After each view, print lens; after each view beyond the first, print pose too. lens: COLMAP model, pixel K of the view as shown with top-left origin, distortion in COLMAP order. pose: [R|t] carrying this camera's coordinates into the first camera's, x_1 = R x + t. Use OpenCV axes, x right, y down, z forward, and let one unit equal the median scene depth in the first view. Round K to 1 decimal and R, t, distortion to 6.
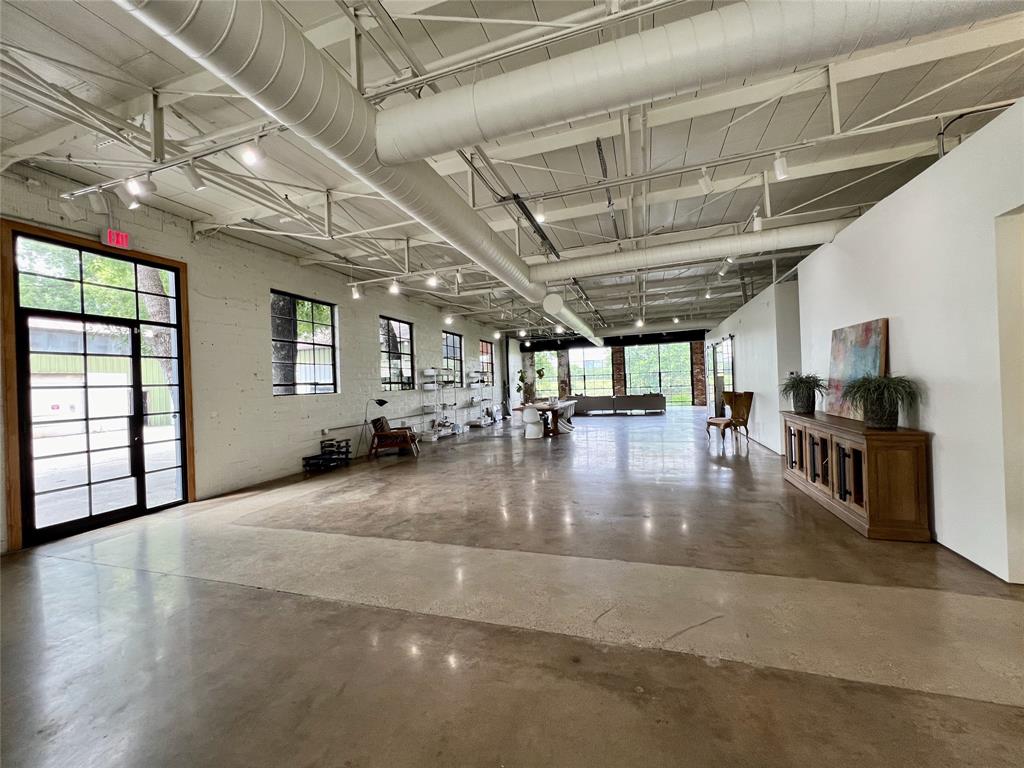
lens RADIAL K [[410.3, 0, 509.7], [0, 410.3, 383.6], [0, 0, 1]] dist [-0.002031, 0.000354]
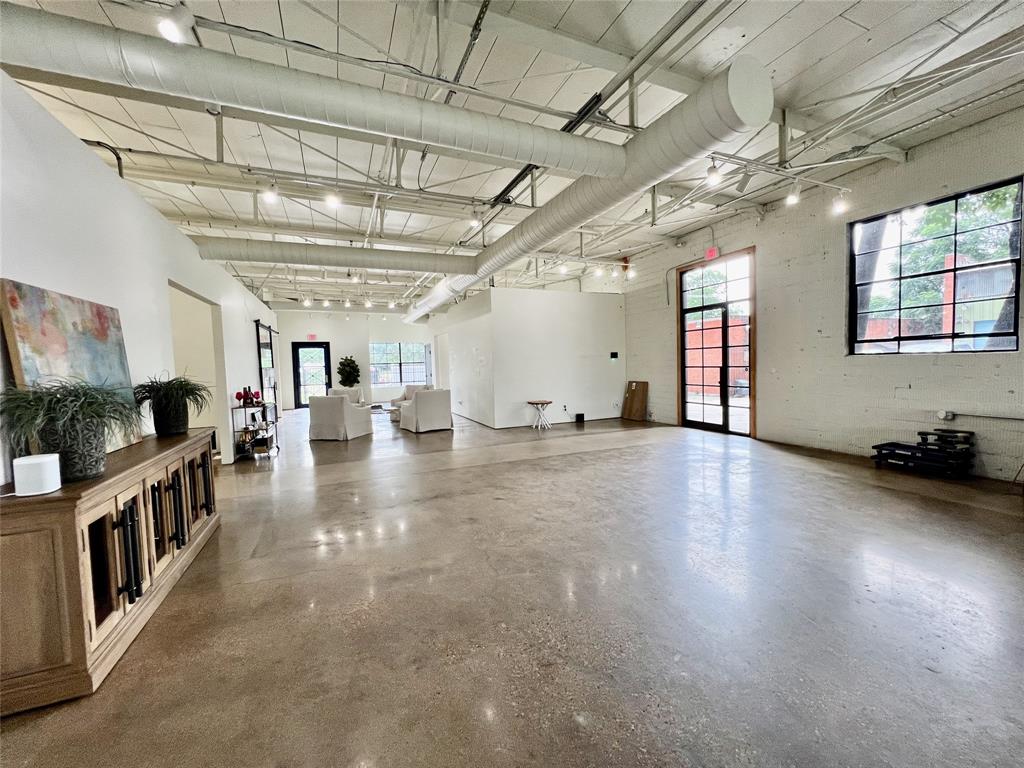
lens RADIAL K [[410.8, 0, 511.5], [0, 410.8, 381.2], [0, 0, 1]] dist [-0.003105, 0.000560]
pose [[-0.745348, 0.092012, -0.660296, 0.702020], [0.059512, 0.995659, 0.071566, -0.025135], [0.664014, 0.014046, -0.747588, 1.677991]]
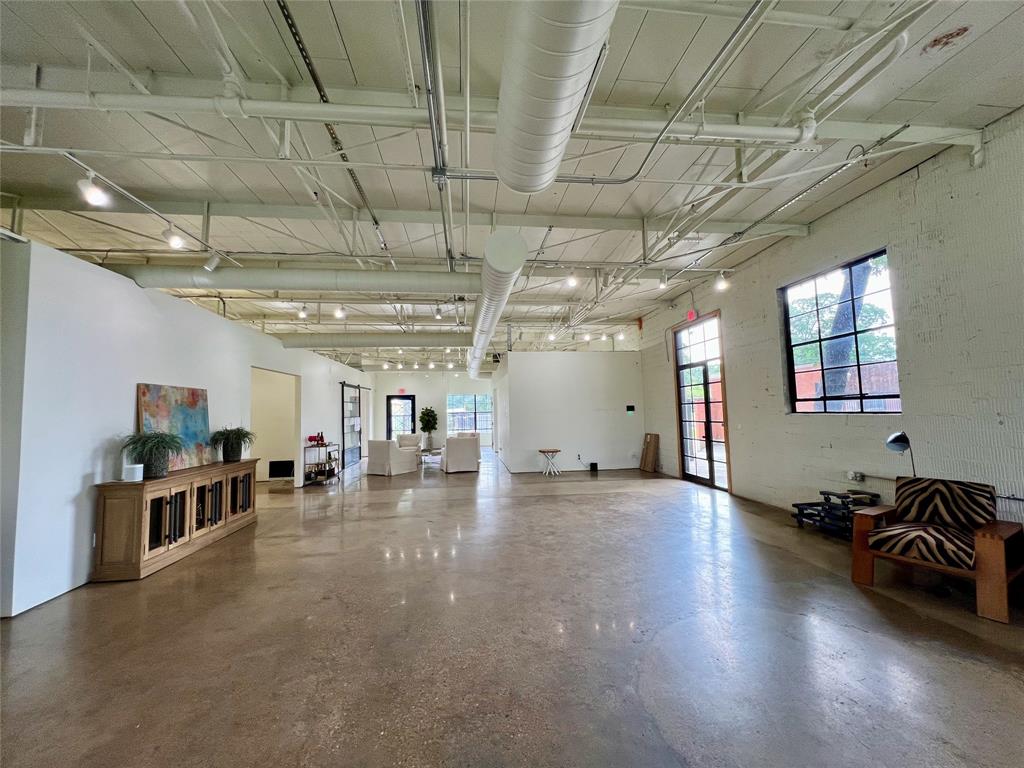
lens RADIAL K [[410.3, 0, 511.2], [0, 410.3, 381.4], [0, 0, 1]] dist [-0.002031, 0.000354]
pose [[-0.906219, 0.029997, -0.421743, 0.436667], [0.060439, 0.996427, -0.058996, -0.029873], [0.418466, -0.078953, -0.904794, 2.202023]]
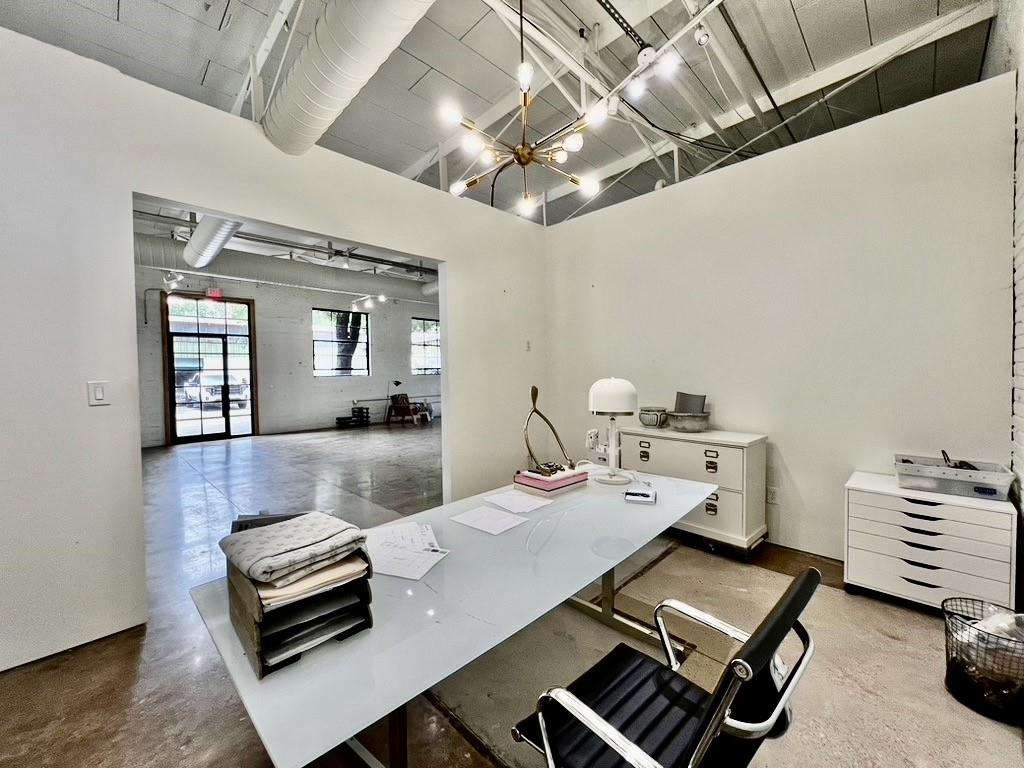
lens RADIAL K [[410.3, 0, 510.7], [0, 410.3, 383.1], [0, 0, 1]] dist [-0.002031, 0.000354]
pose [[0.892569, 0.033952, -0.449630, 1.144944], [-0.016254, 0.998936, 0.043164, -0.035511], [0.450617, -0.031218, 0.892171, -0.090251]]
